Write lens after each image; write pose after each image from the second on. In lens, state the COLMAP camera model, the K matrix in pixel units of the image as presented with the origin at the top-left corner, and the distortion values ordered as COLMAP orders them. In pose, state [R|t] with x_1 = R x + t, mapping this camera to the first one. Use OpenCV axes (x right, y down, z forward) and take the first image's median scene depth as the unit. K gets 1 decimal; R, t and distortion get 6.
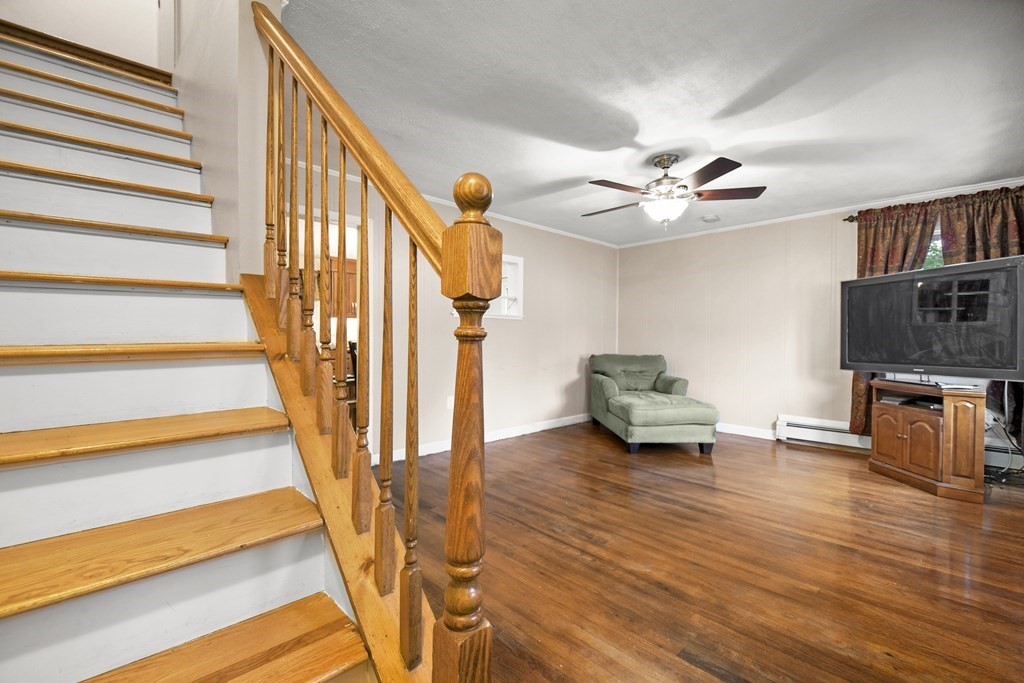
lens RADIAL K [[452.8, 0, 506.5], [0, 452.8, 343.6], [0, 0, 1]] dist [0.027029, -0.020827]
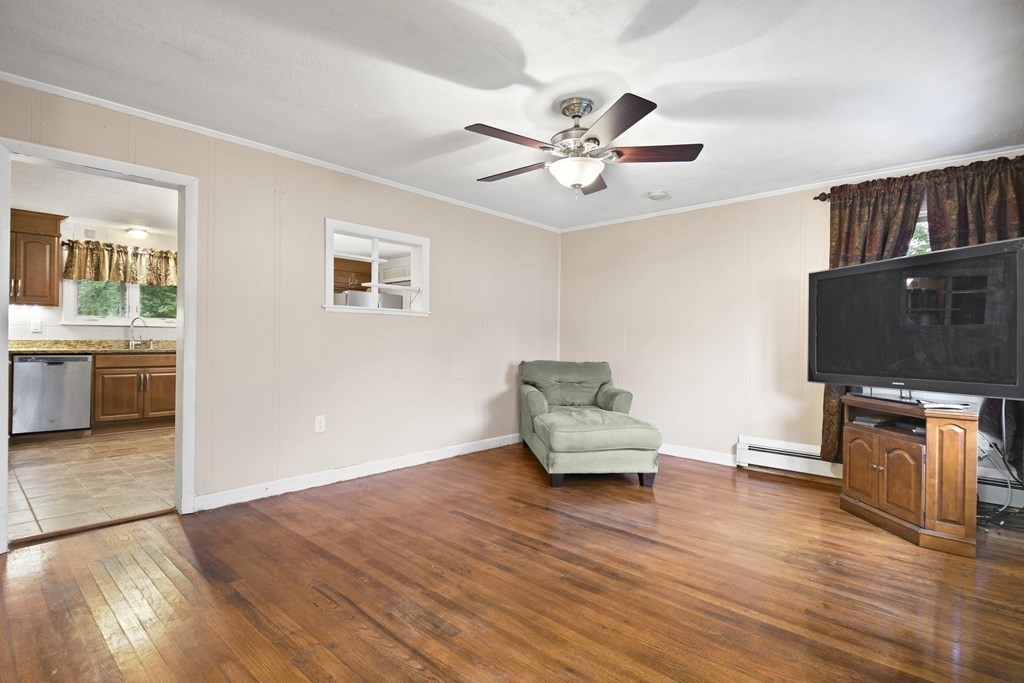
lens RADIAL K [[507.2, 0, 508.9], [0, 507.2, 342.6], [0, 0, 1]] dist [0.059275, -0.040899]
pose [[0.997952, 0.006958, 0.063586, 0.160929], [-0.006385, 0.999937, -0.009202, -0.000898], [-0.063646, 0.008777, 0.997934, 0.136196]]
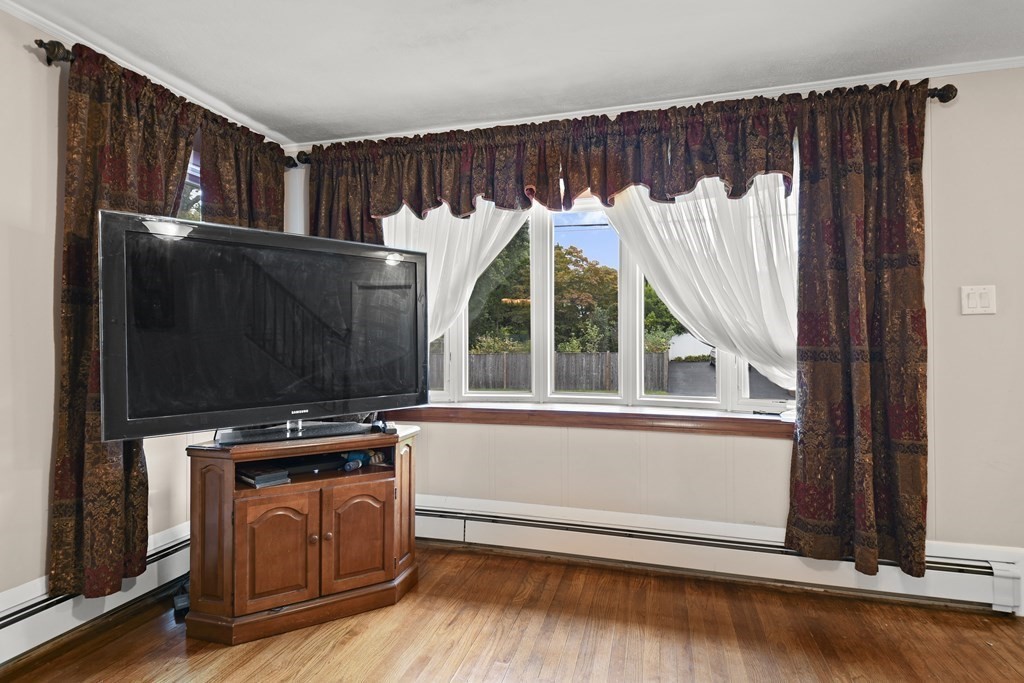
lens RADIAL K [[513.9, 0, 510.3], [0, 513.9, 343.4], [0, 0, 1]] dist [-0.000129, -0.001060]
pose [[-0.508915, -0.003667, 0.860809, 0.214069], [0.010524, 0.999890, 0.010481, -0.029536], [-0.860753, 0.014393, -0.508820, 1.051856]]
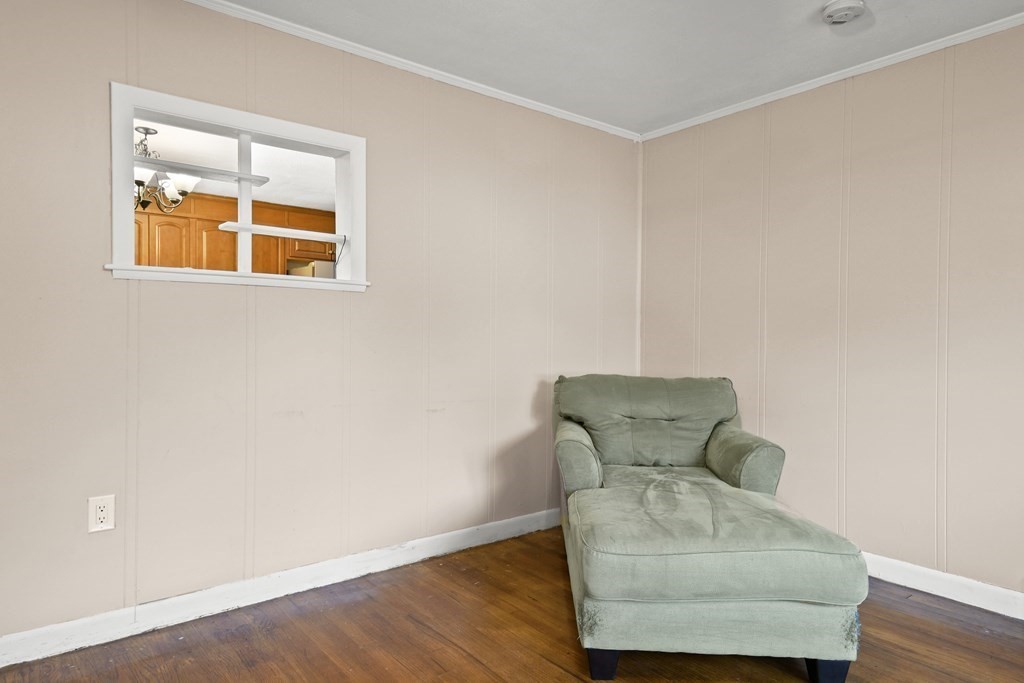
lens RADIAL K [[630.4, 0, 512.0], [0, 630.4, 341.5], [0, 0, 1]] dist [0.038857, -0.000401]
pose [[0.996055, 0.001372, -0.088729, 0.295439], [-0.001999, 0.999974, -0.006981, -0.006000], [0.088717, 0.007131, 0.996031, 0.604032]]
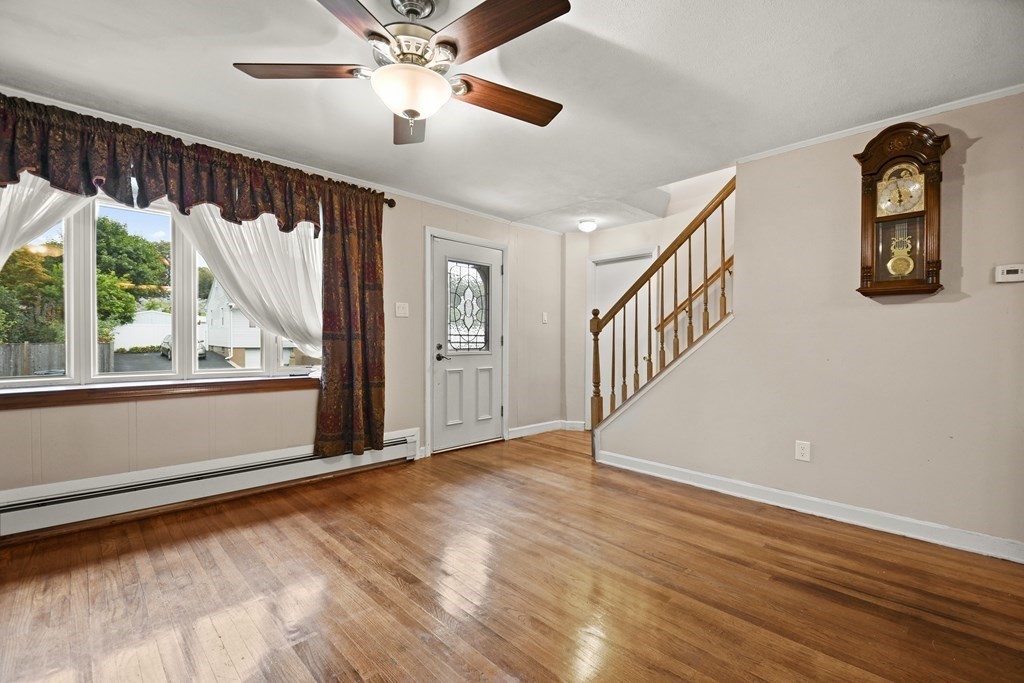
lens RADIAL K [[452.8, 0, 506.5], [0, 452.8, 343.6], [0, 0, 1]] dist [0.027029, -0.020827]
pose [[-0.999862, -0.014010, -0.008876, 0.213265], [-0.014218, 0.999613, 0.023908, -0.018047], [0.008538, 0.024031, -0.999675, 1.343085]]
